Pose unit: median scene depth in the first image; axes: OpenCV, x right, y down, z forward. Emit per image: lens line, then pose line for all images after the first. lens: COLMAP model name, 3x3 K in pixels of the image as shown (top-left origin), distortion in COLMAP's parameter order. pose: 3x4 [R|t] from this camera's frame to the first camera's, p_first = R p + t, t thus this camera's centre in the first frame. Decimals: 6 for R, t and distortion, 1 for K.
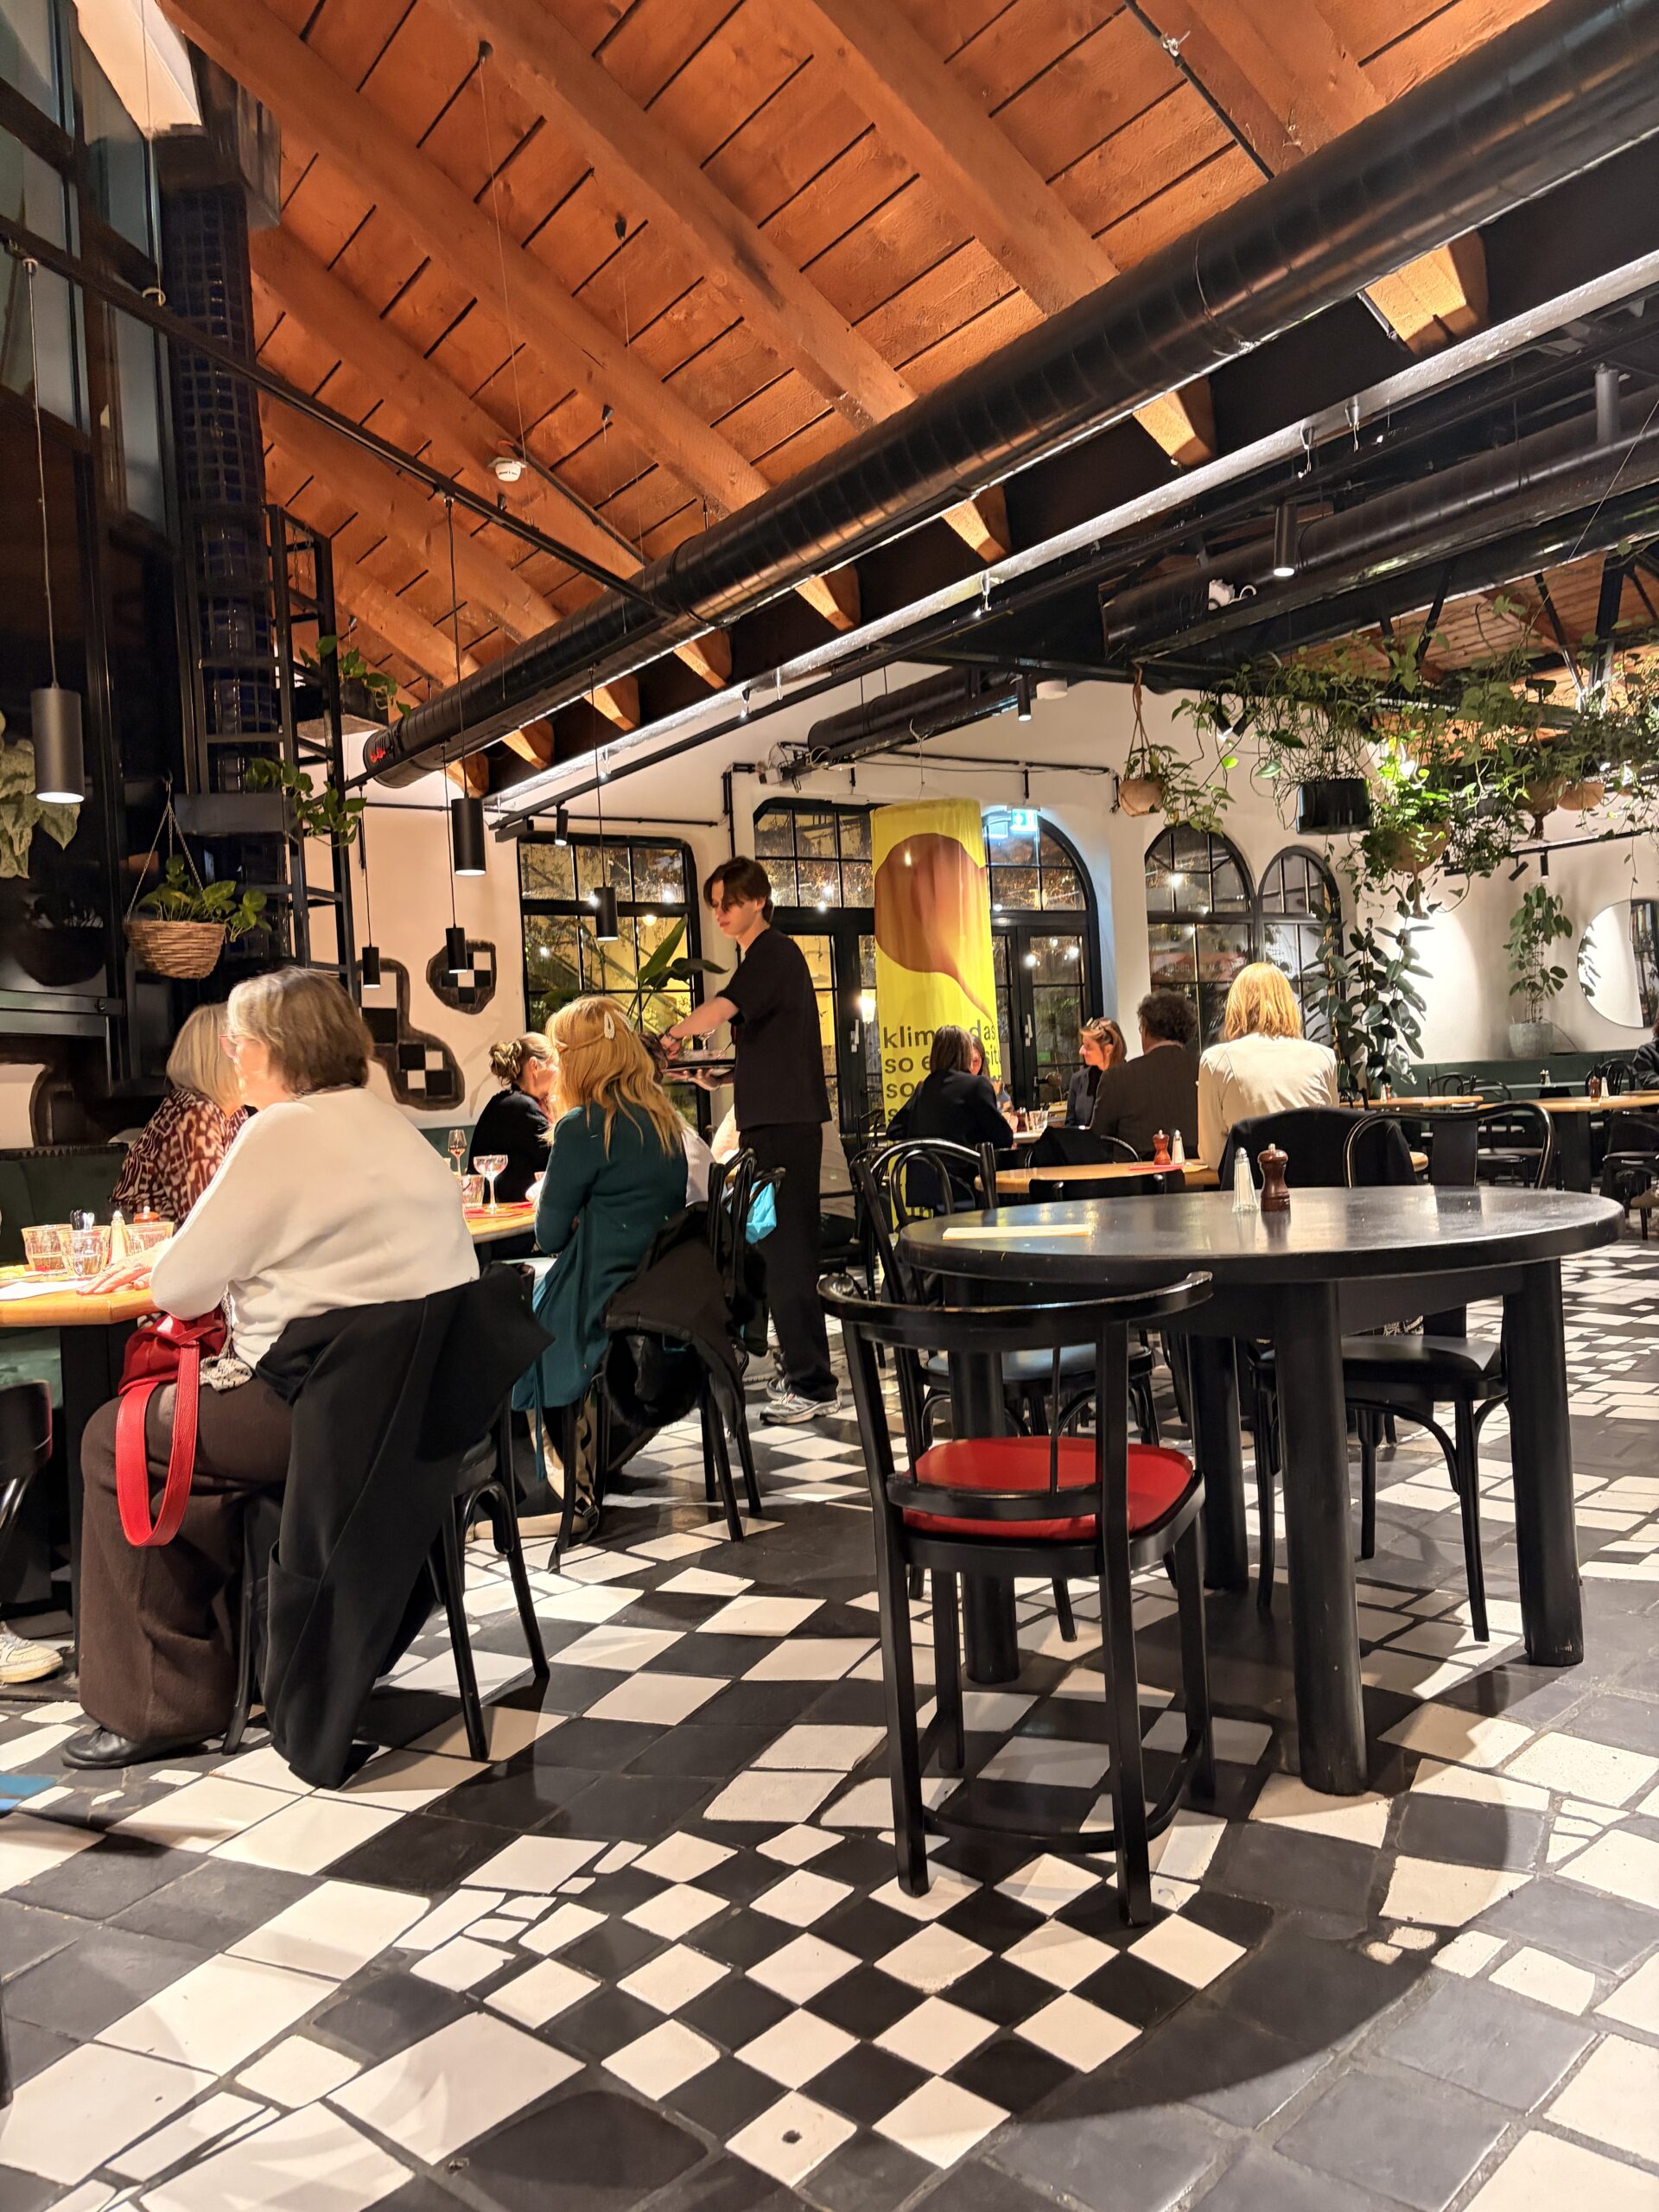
lens RADIAL K [[1672.0, 0, 829.2], [0, 1672.0, 1116.6], [0, 0, 1]] dist [0.025712, -0.009590]
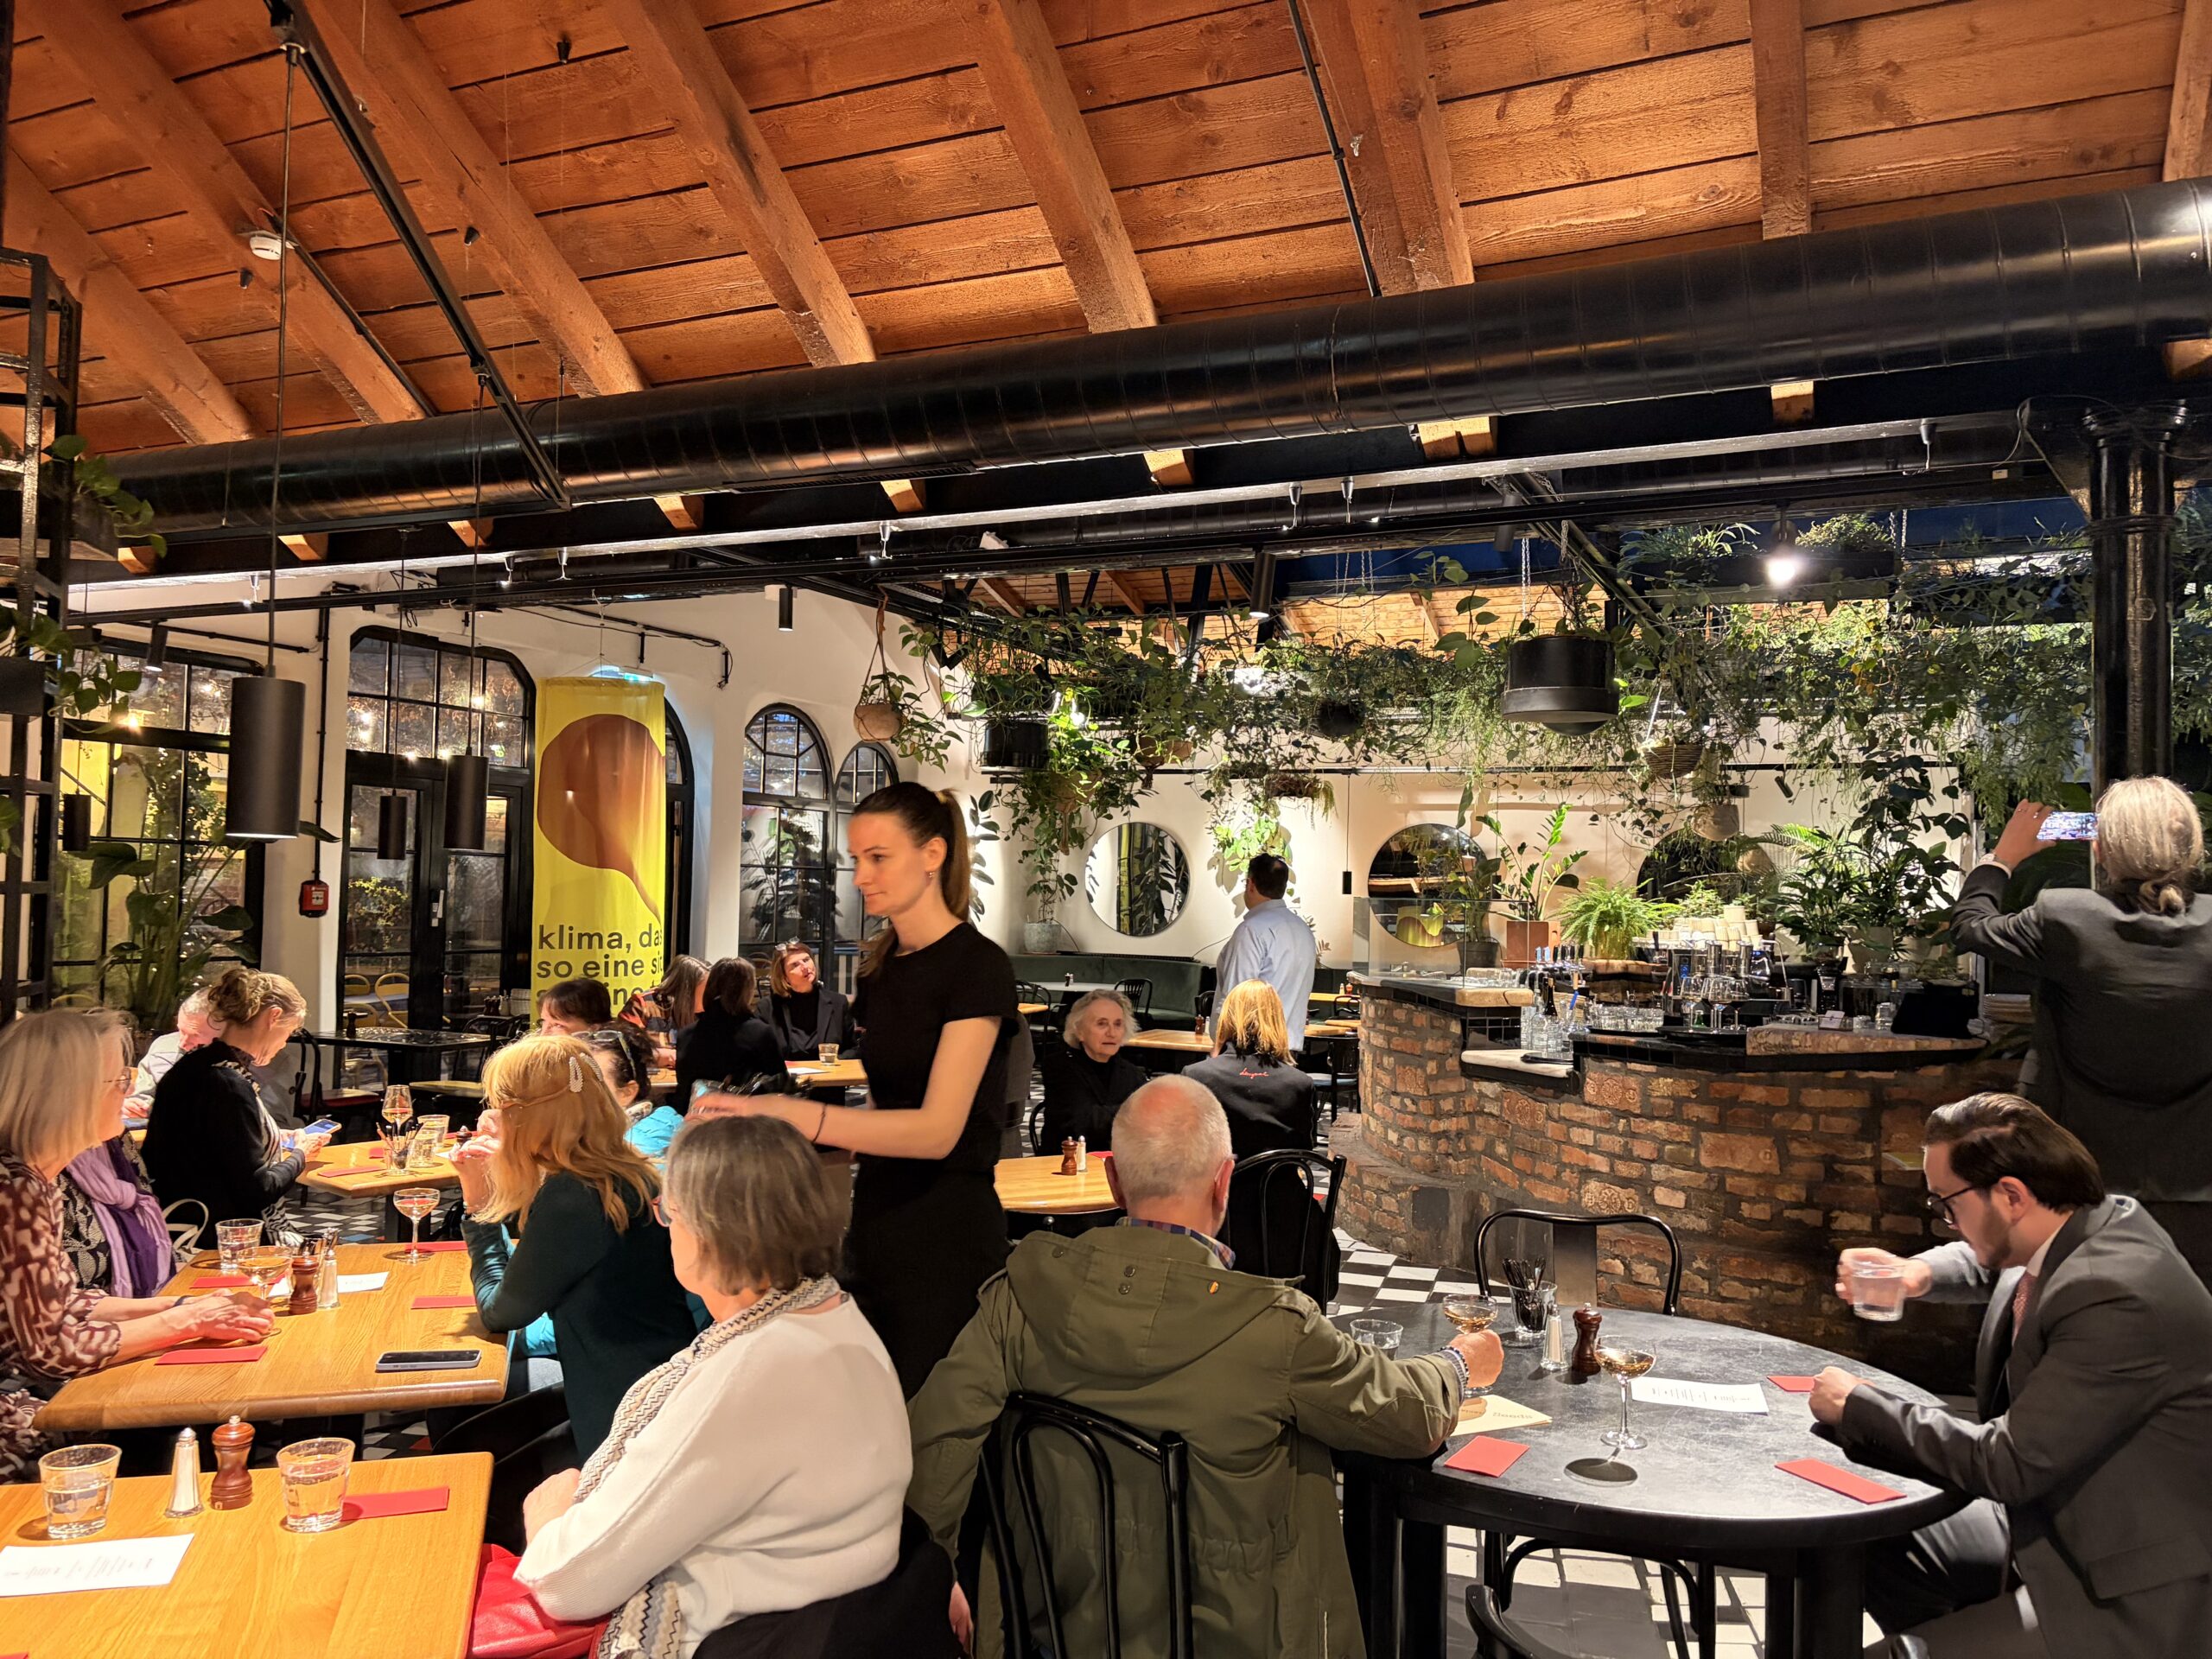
lens RADIAL K [[1659.7, 0, 1106.0], [0, 1659.7, 829.5], [0, 0, 1]] dist [-0.001493, -0.001819]
pose [[0.855642, 0.101106, 0.507596, -0.218613], [-0.070583, 0.994366, -0.079085, -0.076141], [-0.512732, 0.031840, 0.857958, 0.131839]]
